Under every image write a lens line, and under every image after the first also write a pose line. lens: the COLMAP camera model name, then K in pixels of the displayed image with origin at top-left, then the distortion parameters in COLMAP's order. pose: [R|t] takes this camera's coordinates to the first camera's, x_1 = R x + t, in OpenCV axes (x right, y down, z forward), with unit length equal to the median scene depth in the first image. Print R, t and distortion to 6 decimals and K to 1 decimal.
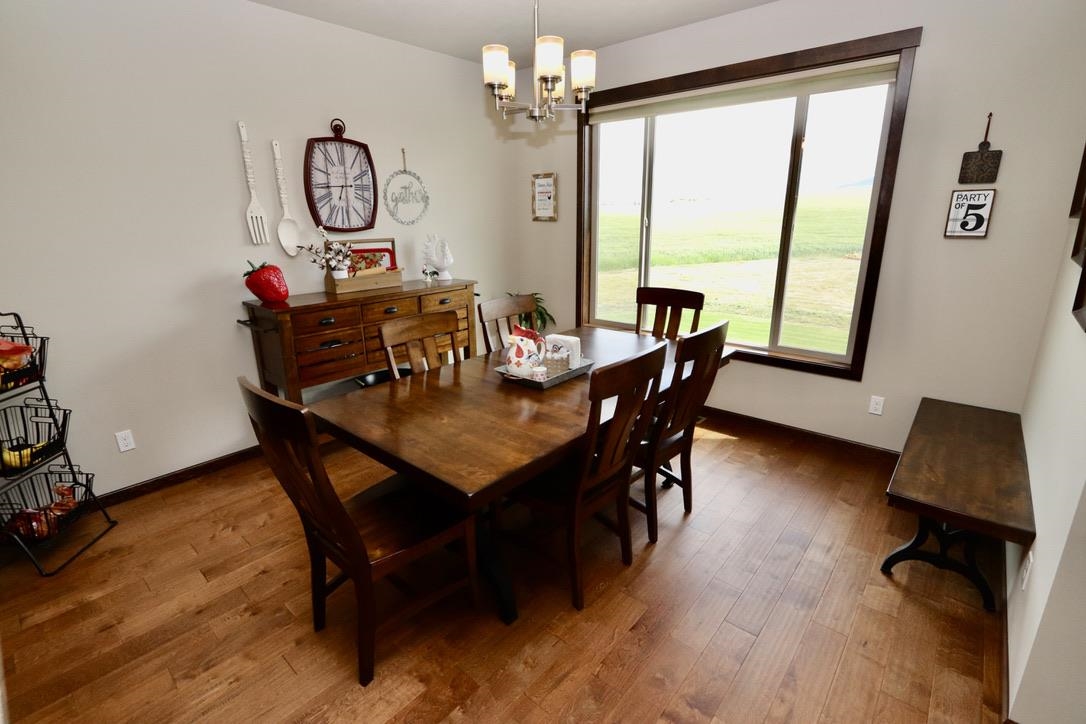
lens RADIAL K [[489.7, 0, 540.4], [0, 489.7, 349.2], [0, 0, 1]] dist [-0.003812, -0.000286]
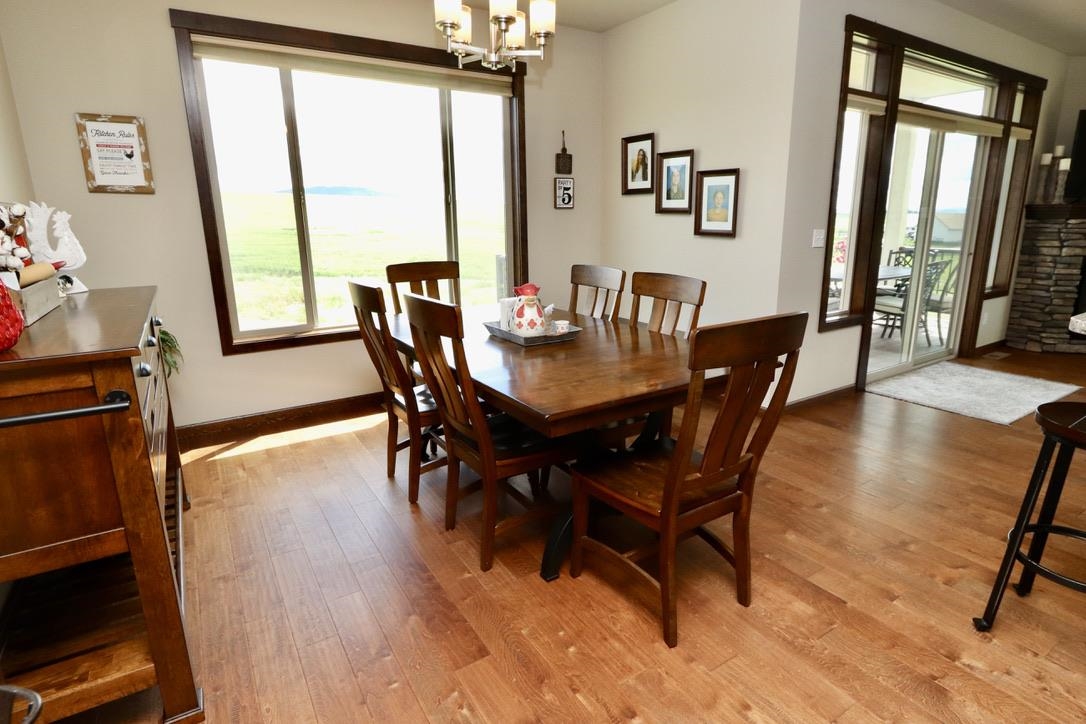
lens RADIAL K [[571.1, 0, 543.0], [0, 571.1, 362.0], [0, 0, 1]] dist [-0.010923, -0.000392]
pose [[0.280444, -0.217505, 0.934903, -0.753363], [0.265488, 0.953569, 0.142209, -0.031748], [-0.922425, 0.208324, 0.325167, 0.455184]]
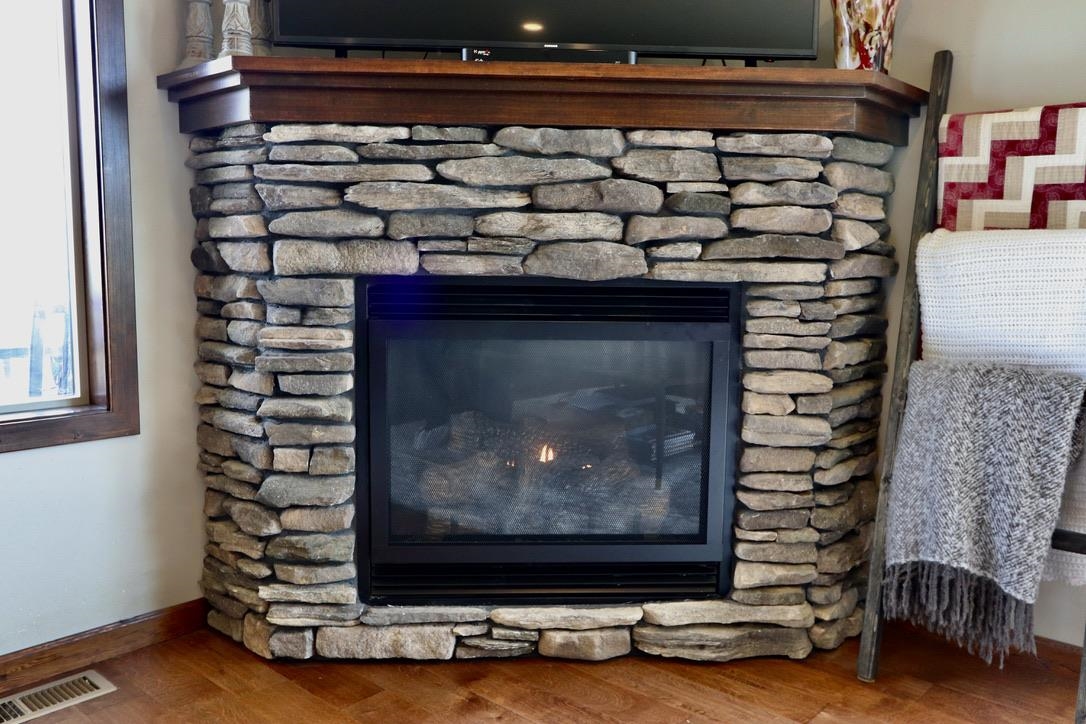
lens RADIAL K [[898.5, 0, 543.0], [0, 898.5, 362.0], [0, 0, 1]] dist [-0.000147, -0.000337]
pose [[0.006363, -0.095825, 0.995378, 0.582014], [0.258633, 0.961687, 0.090928, 0.345259], [-0.965955, 0.256859, 0.030903, -0.615514]]
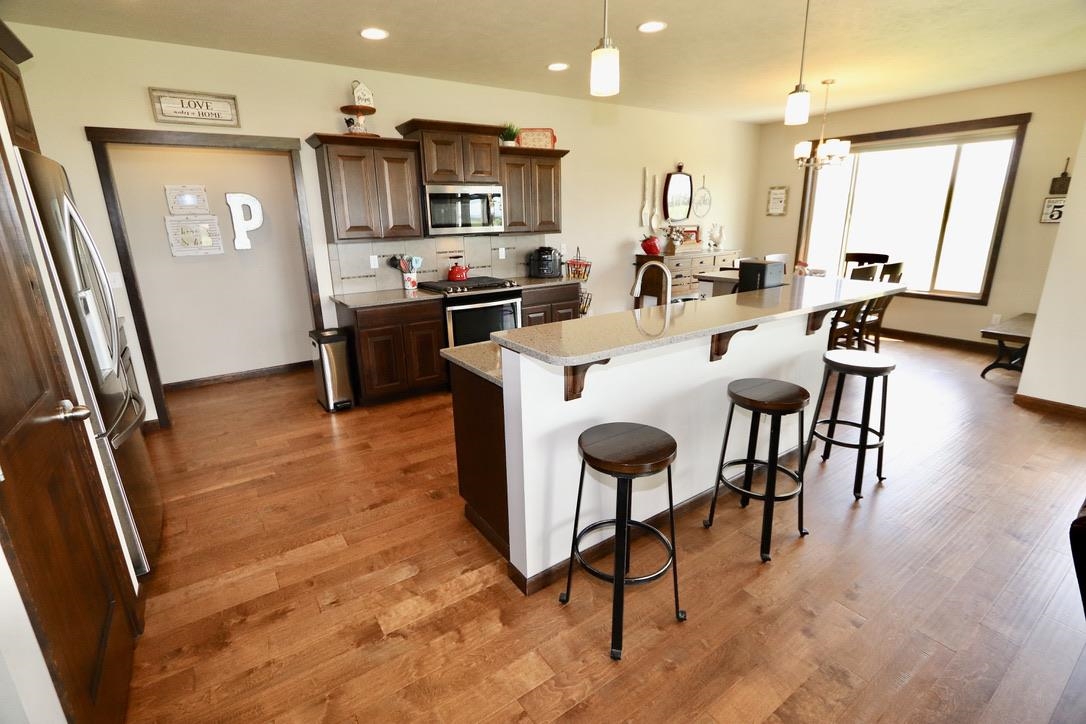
lens RADIAL K [[496.8, 0, 540.1], [0, 496.8, 358.1], [0, 0, 1]] dist [-0.012543, 0.001362]
pose [[0.969331, 0.064484, -0.237149, -0.443301], [-0.061500, 0.997907, 0.019969, 0.296004], [0.237941, -0.004772, 0.971268, -1.034328]]
